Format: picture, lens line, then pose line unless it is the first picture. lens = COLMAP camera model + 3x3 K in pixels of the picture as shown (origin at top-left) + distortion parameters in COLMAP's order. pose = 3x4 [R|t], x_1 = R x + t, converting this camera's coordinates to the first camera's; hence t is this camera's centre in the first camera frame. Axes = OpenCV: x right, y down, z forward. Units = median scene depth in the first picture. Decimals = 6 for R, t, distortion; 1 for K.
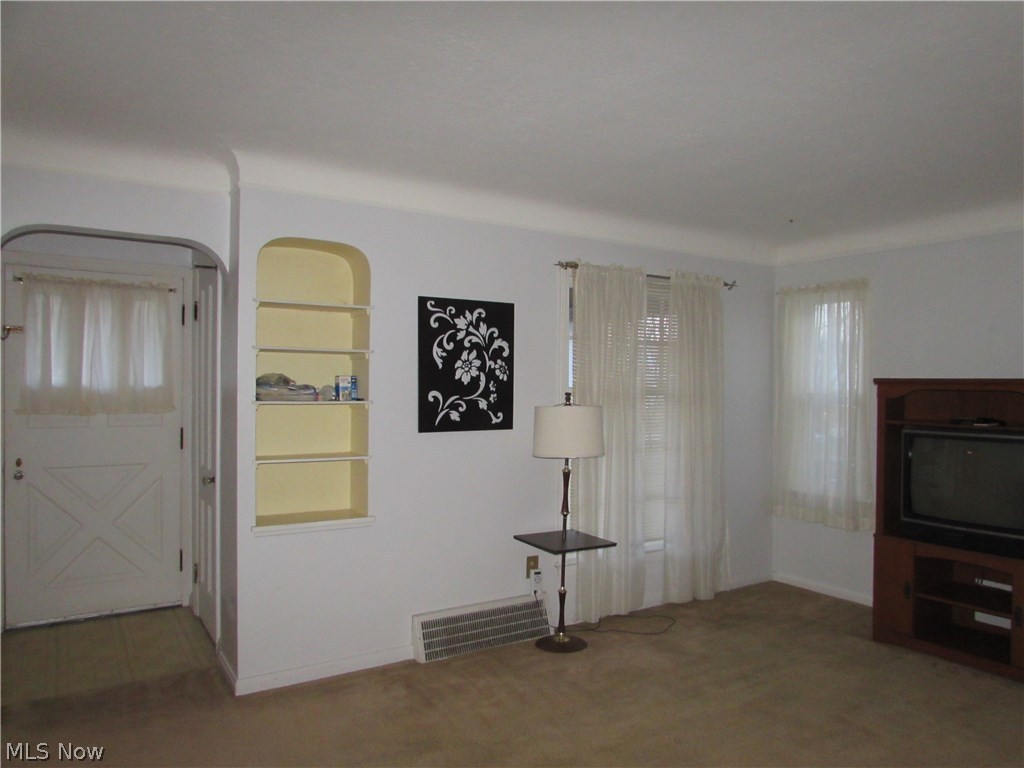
lens RADIAL K [[715.3, 0, 516.8], [0, 715.3, 395.1], [0, 0, 1]] dist [-0.033282, -0.005193]
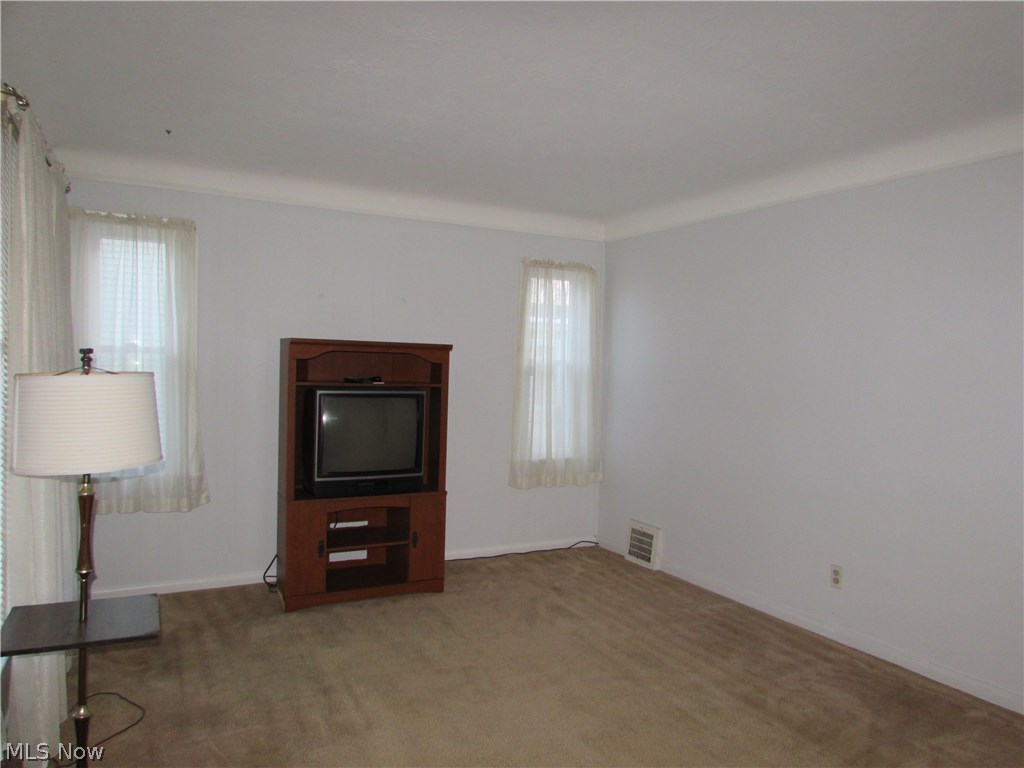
lens RADIAL K [[745.7, 0, 512.6], [0, 745.7, 373.1], [0, 0, 1]] dist [0.000934, -0.000600]
pose [[0.054125, -0.018750, 0.998358, -0.488572], [-0.018484, 0.999634, 0.019776, -0.002257], [-0.998363, -0.019524, 0.053759, 0.660162]]
